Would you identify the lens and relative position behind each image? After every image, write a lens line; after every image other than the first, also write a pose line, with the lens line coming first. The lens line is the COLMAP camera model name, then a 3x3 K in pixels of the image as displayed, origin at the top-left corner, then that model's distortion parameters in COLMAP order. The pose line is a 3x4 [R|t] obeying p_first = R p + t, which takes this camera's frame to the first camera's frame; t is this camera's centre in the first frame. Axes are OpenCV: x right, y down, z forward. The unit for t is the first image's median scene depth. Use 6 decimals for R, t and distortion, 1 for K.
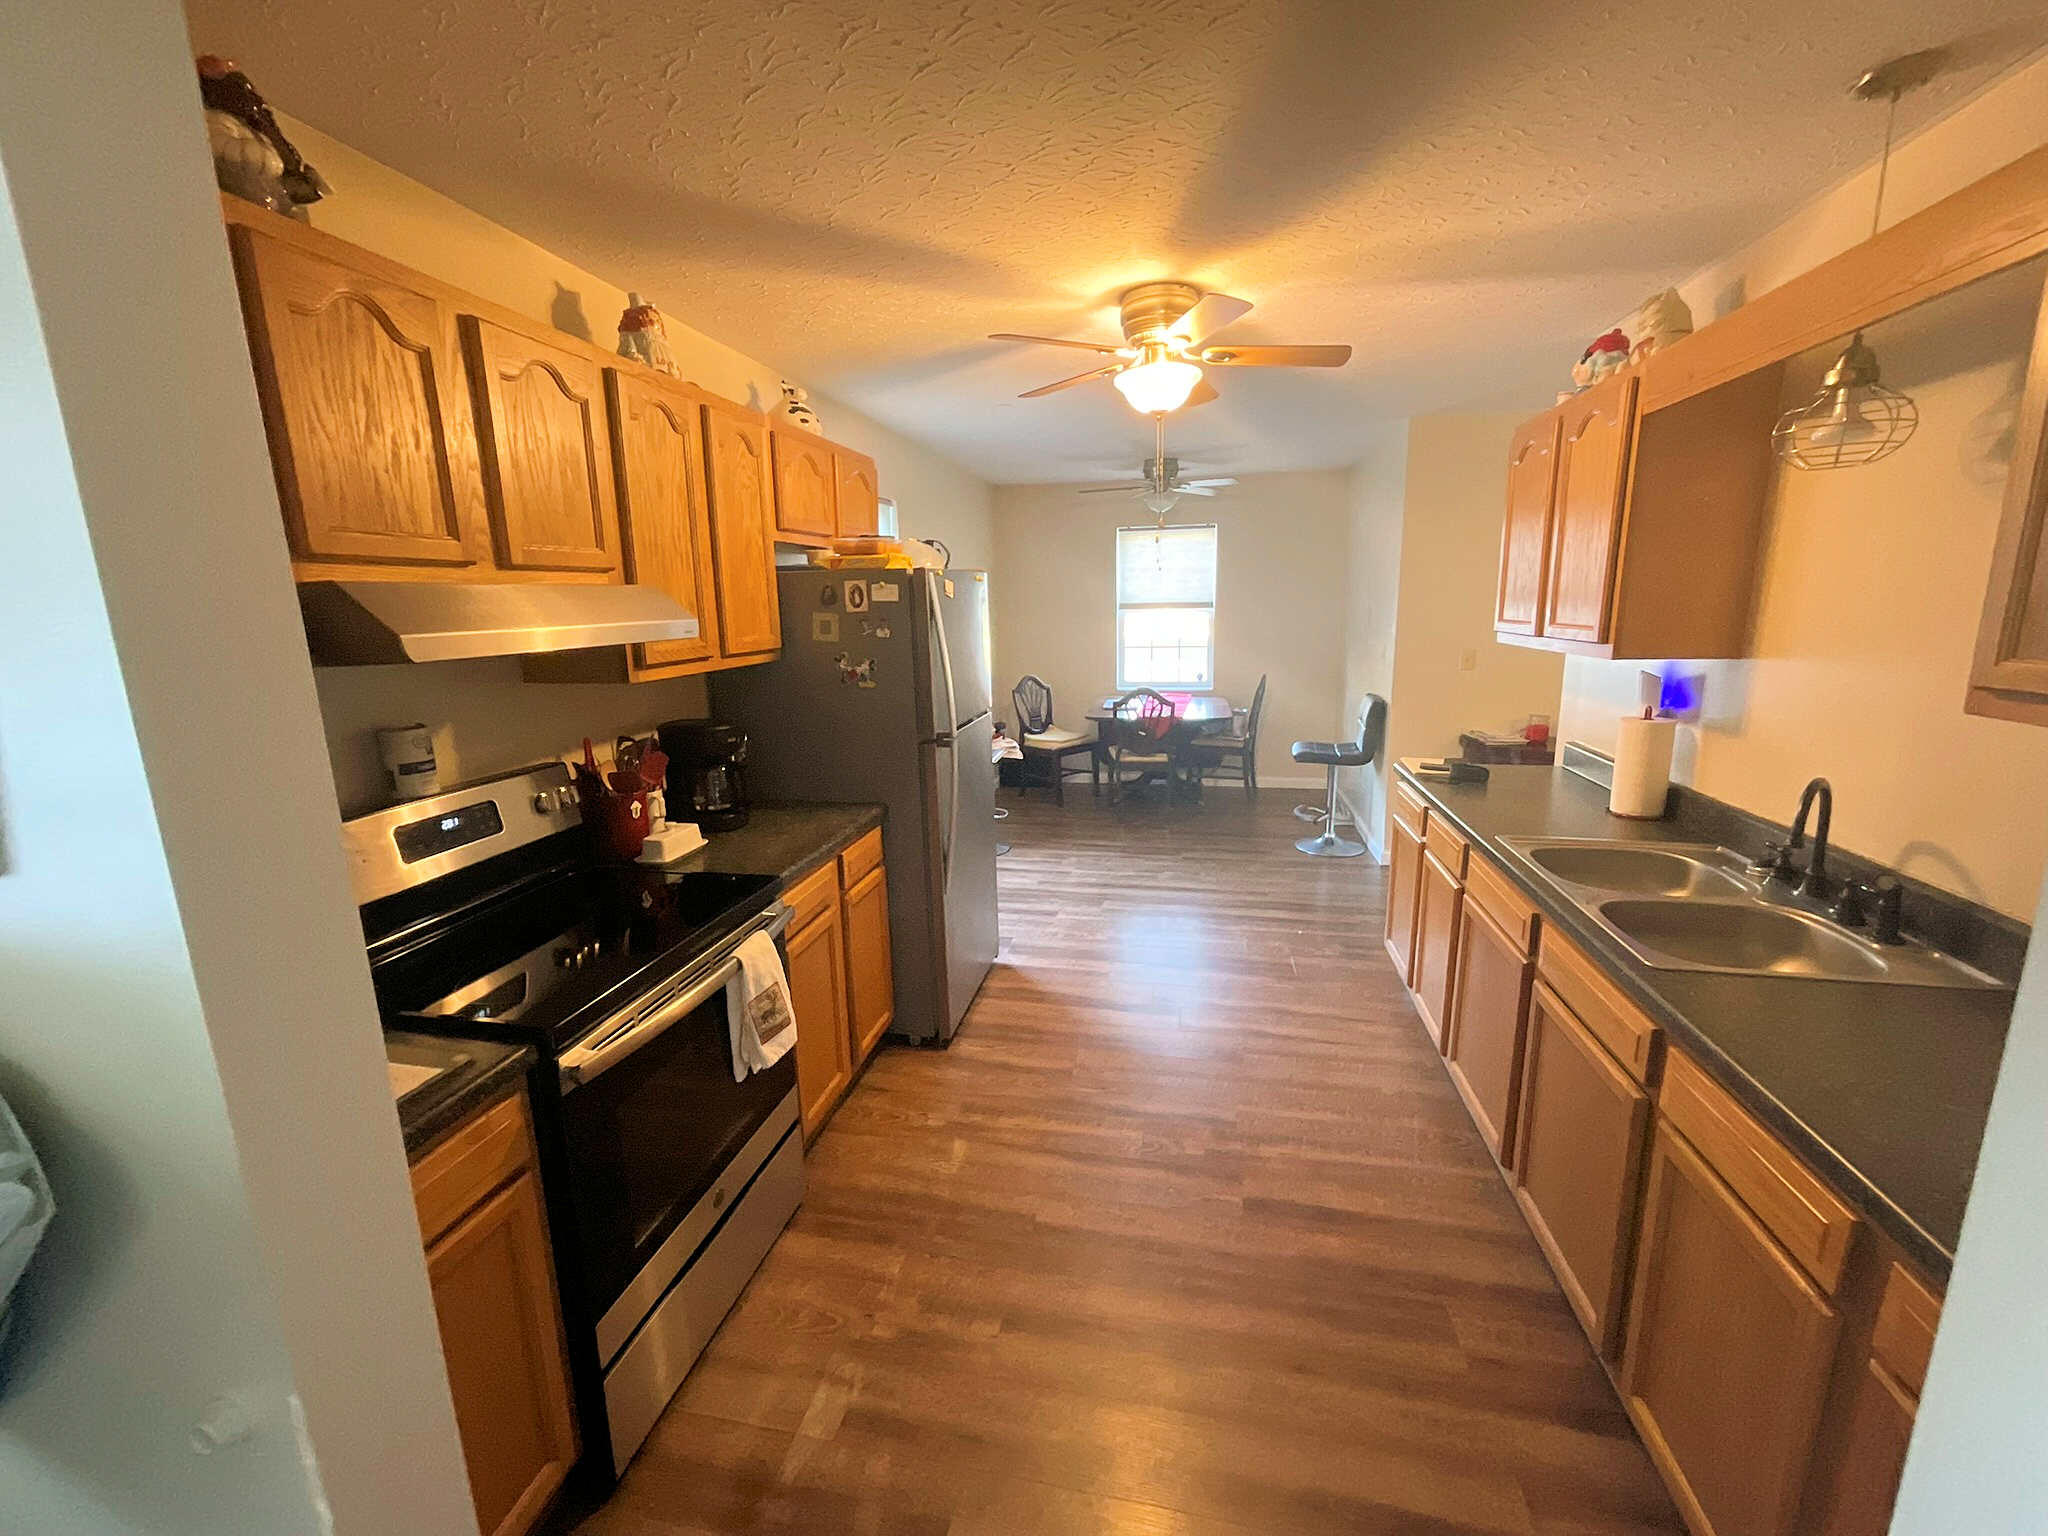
lens RADIAL K [[830.2, 0, 1025.0], [0, 830.2, 758.1], [0, 0, 1]] dist [0.003740, -0.000340]
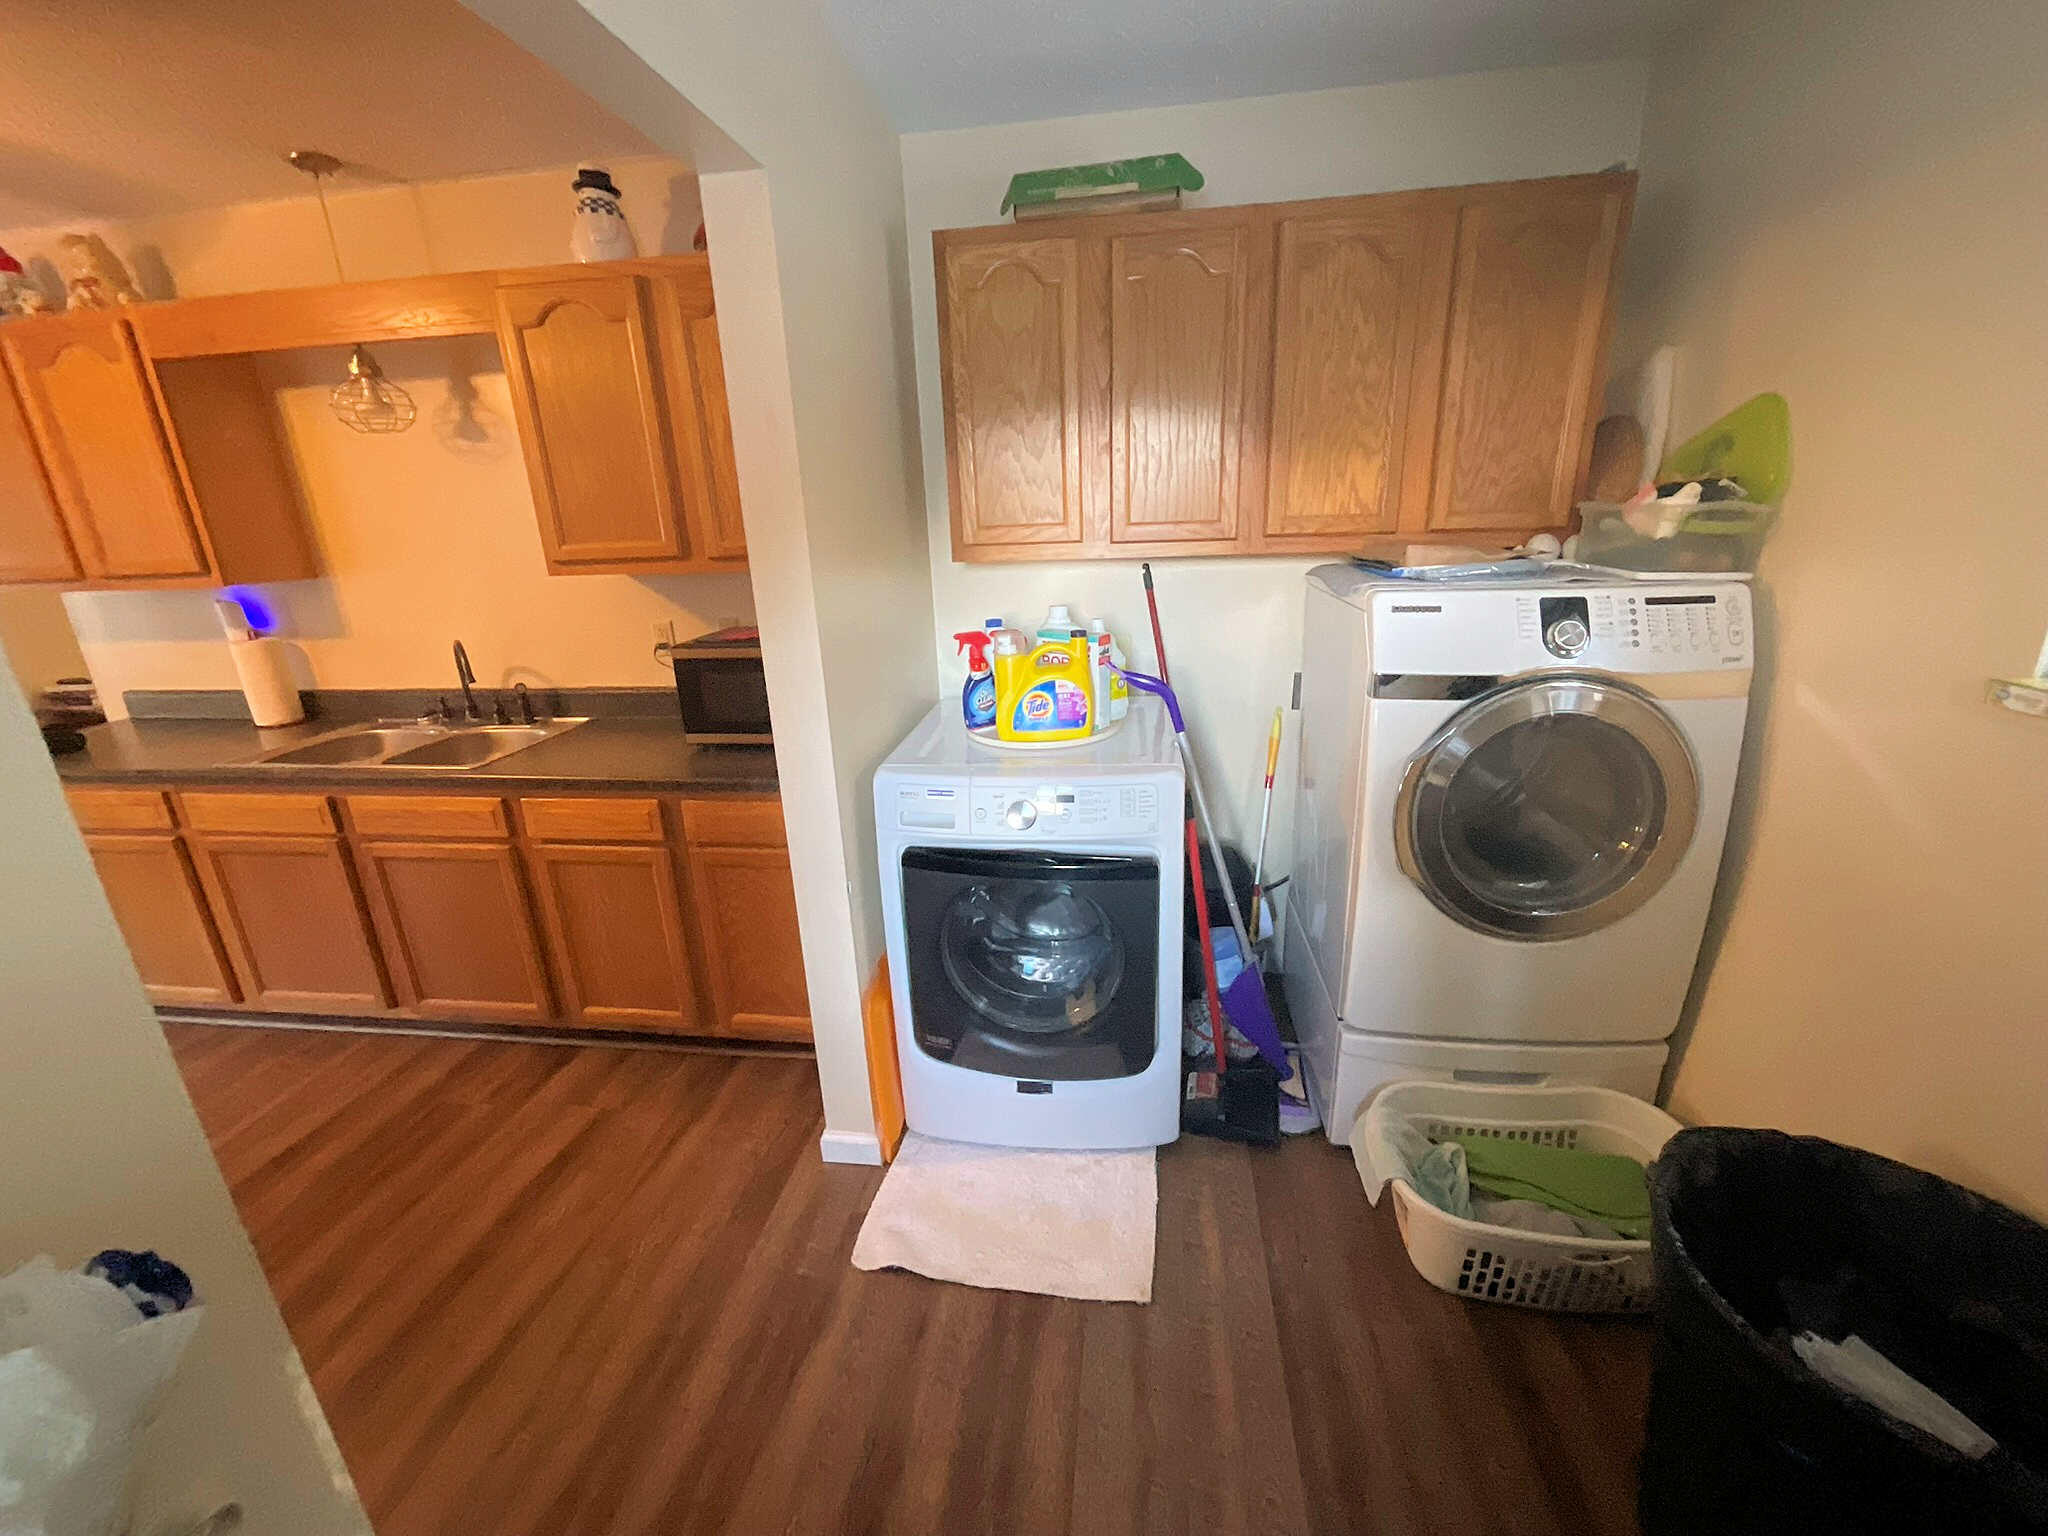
lens RADIAL K [[830.2, 0, 1019.4], [0, 830.2, 766.4], [0, 0, 1]] dist [0.003740, -0.000340]
pose [[-0.068069, -0.291215, 0.954233, -0.660219], [0.233356, 0.925273, 0.299023, 0.023005], [-0.970006, 0.243030, 0.004975, 0.028886]]
